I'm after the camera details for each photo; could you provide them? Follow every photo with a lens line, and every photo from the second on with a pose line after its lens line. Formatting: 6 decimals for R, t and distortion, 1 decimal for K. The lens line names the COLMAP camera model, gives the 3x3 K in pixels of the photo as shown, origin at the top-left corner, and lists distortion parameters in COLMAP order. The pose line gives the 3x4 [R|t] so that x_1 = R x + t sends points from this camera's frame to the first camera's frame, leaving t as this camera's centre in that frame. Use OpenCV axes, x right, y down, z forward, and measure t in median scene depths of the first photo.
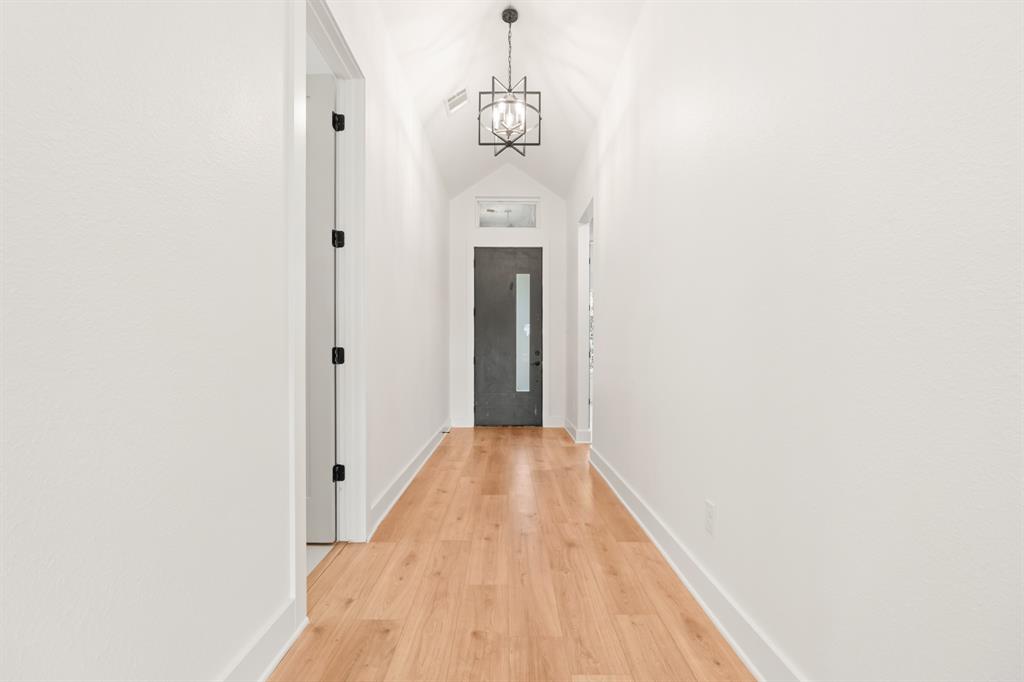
lens RADIAL K [[466.2, 0, 511.5], [0, 466.2, 346.0], [0, 0, 1]] dist [0.000116, 0.000004]
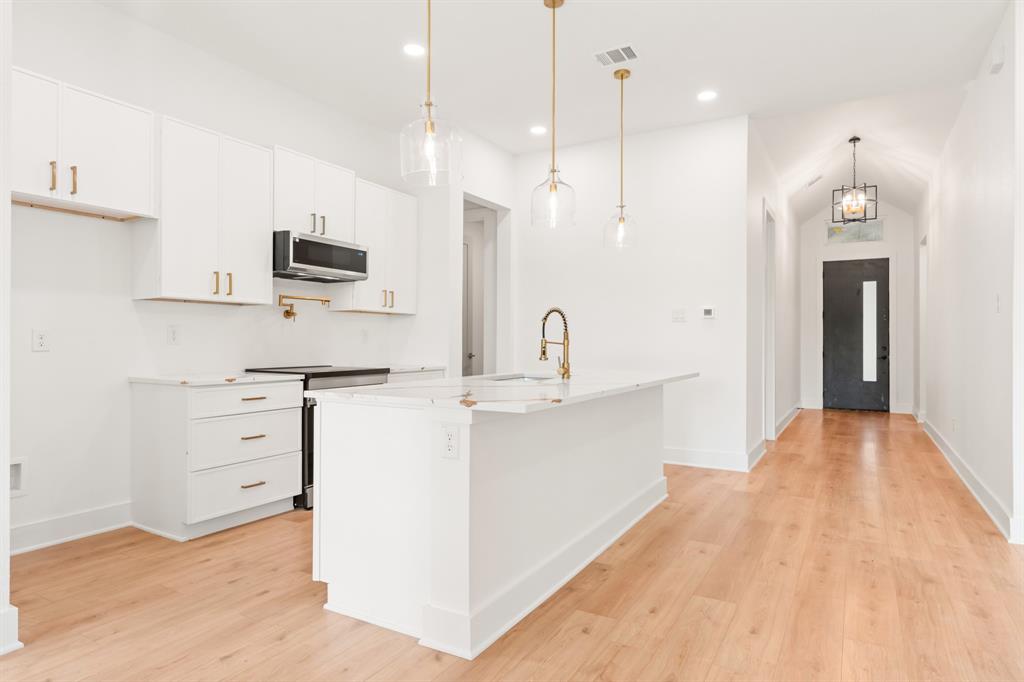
lens RADIAL K [[592.5, 0, 510.3], [0, 592.5, 340.6], [0, 0, 1]] dist [-0.005133, -0.000672]
pose [[0.857031, 0.000088, -0.515265, 0.016185], [0.005518, 0.999941, 0.009349, -0.024135], [0.515236, -0.010856, 0.856980, -0.753514]]
